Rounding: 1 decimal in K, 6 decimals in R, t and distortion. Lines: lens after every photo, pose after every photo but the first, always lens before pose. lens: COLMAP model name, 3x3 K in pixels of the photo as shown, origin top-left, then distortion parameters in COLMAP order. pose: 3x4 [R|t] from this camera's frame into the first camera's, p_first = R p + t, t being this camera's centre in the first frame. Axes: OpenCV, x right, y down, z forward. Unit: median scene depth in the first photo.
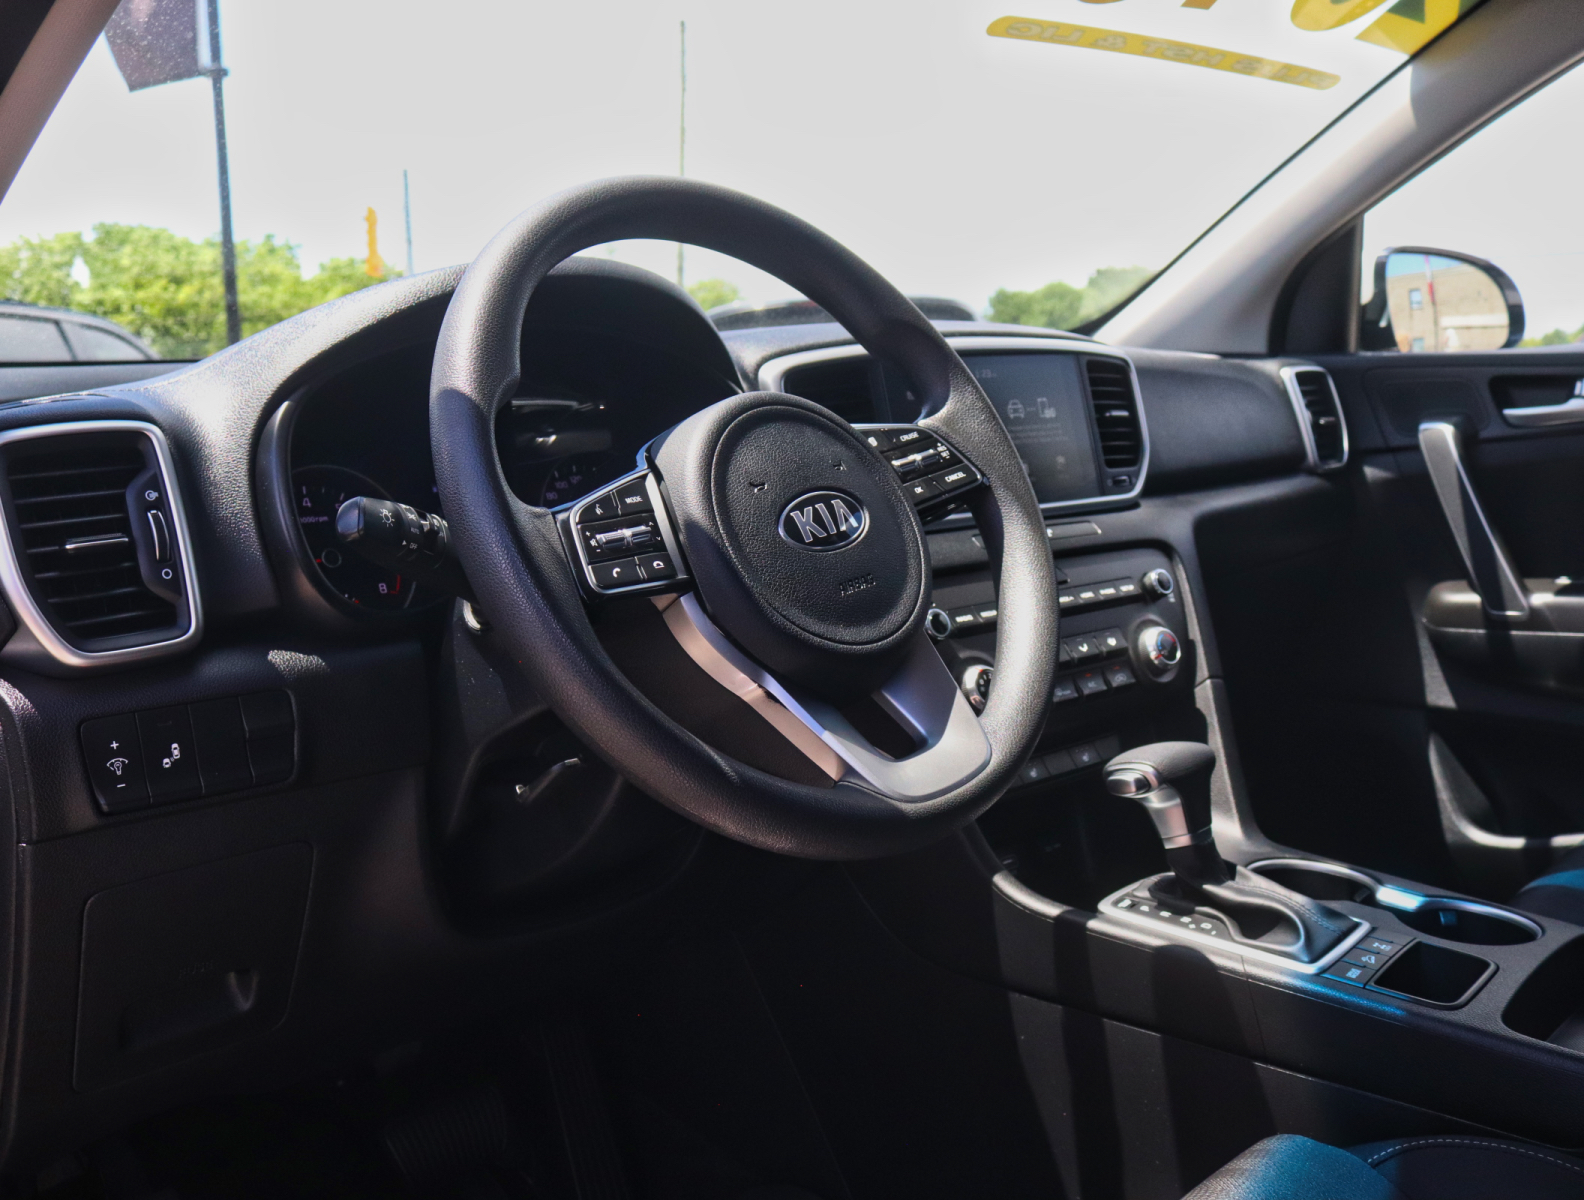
lens RADIAL K [[1499.2, 0, 791.4], [0, 1499.2, 539.9], [0, 0, 1]] dist [-0.198063, 0.195589]
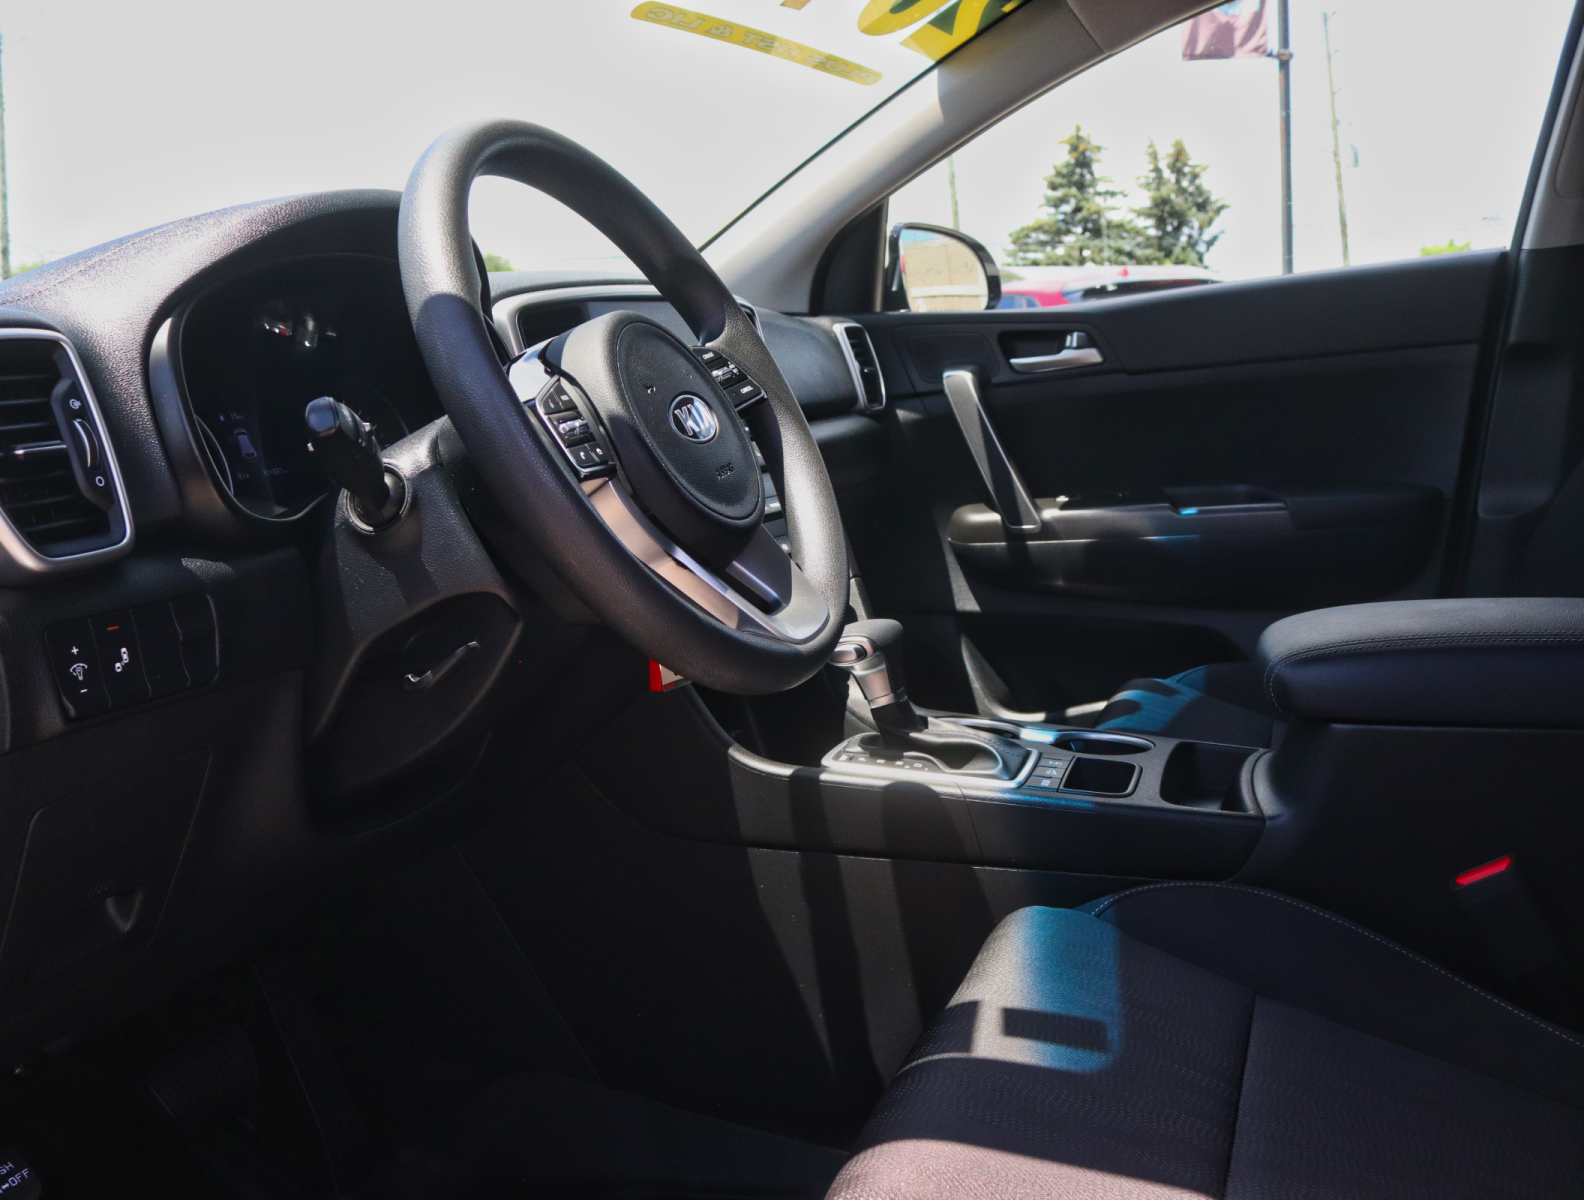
lens RADIAL K [[1499.2, 0, 791.4], [0, 1499.2, 539.9], [0, 0, 1]] dist [-0.198063, 0.195589]
pose [[0.907885, -0.045711, 0.416720, -0.304693], [0.042804, 0.998950, 0.016324, 0.050054], [-0.417028, 0.003017, 0.908888, -0.078130]]
